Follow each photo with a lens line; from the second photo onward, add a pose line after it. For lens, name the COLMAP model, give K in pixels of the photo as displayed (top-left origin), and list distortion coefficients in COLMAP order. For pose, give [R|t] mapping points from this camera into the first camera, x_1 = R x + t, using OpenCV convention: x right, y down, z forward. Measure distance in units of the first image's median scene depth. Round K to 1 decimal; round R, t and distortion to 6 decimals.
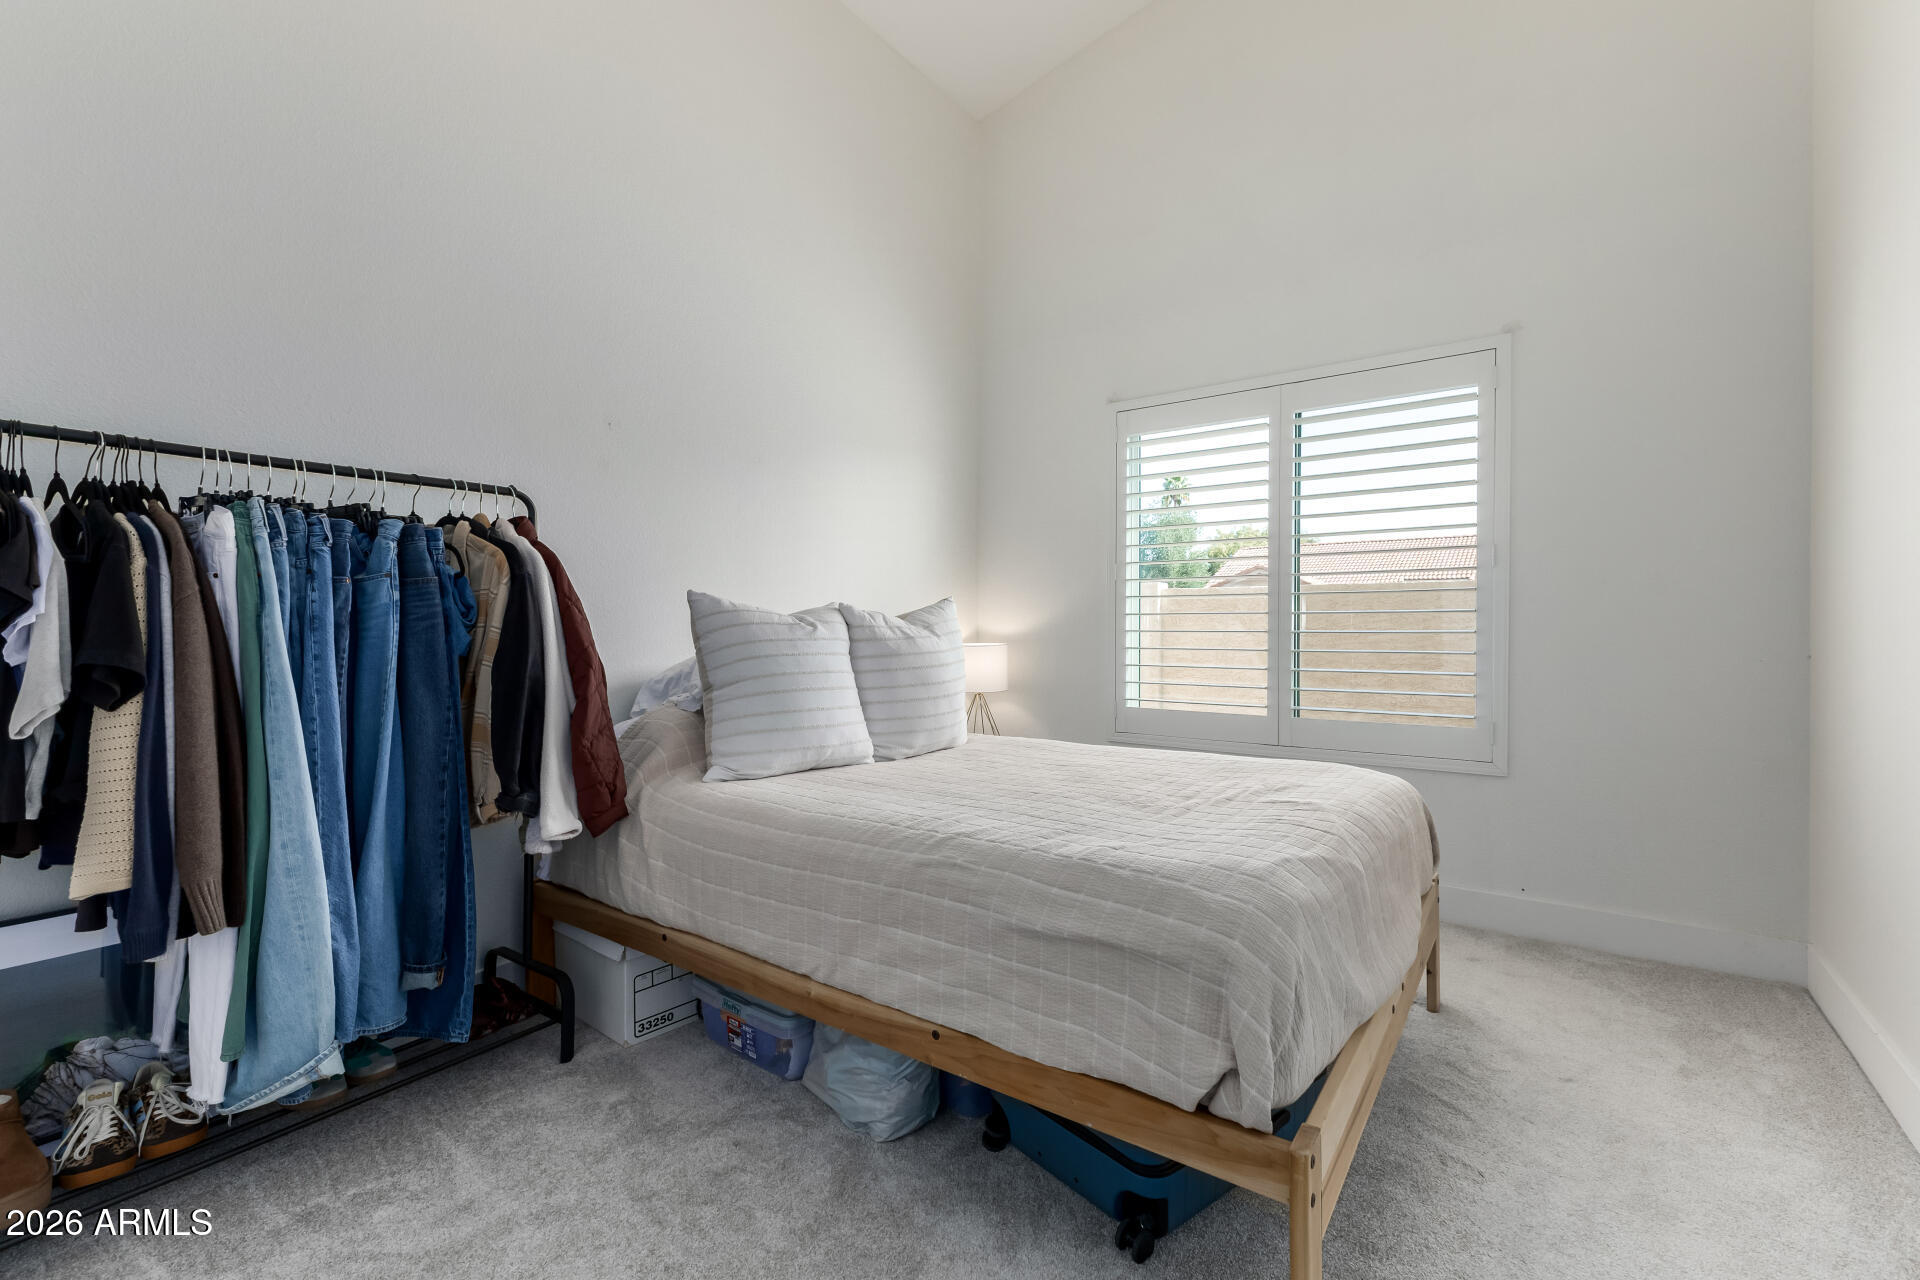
lens RADIAL K [[835.5, 0, 950.4], [0, 835.5, 632.1], [0, 0, 1]] dist [0.000212, -0.000692]
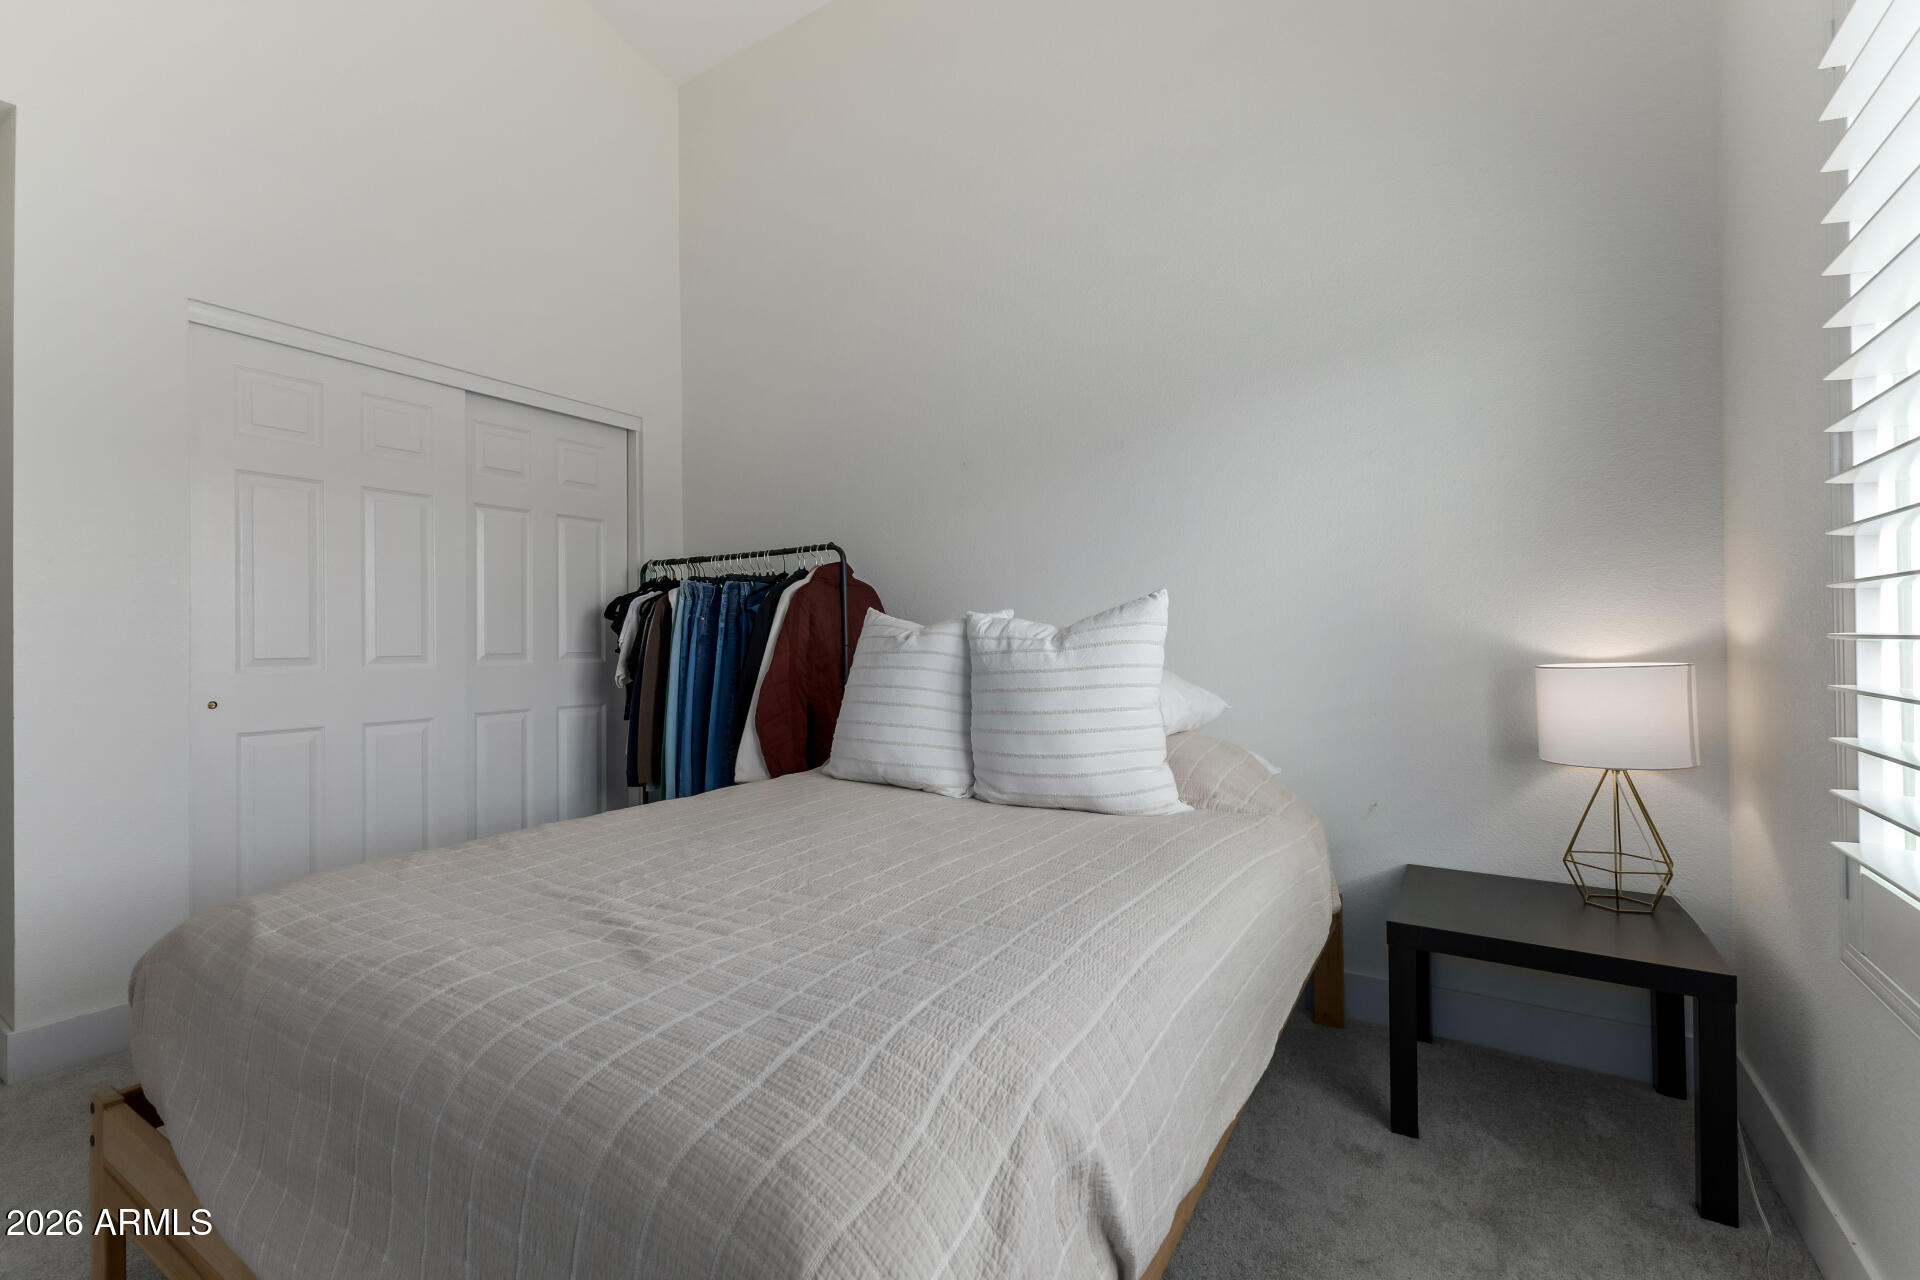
lens RADIAL K [[835.5, 0, 950.4], [0, 835.5, 632.1], [0, 0, 1]] dist [0.000212, -0.000692]
pose [[0.059424, -0.007575, -0.998204, 0.823668], [0.014562, 0.999871, -0.006720, -0.008406], [0.998127, -0.014137, 0.059526, 1.012035]]
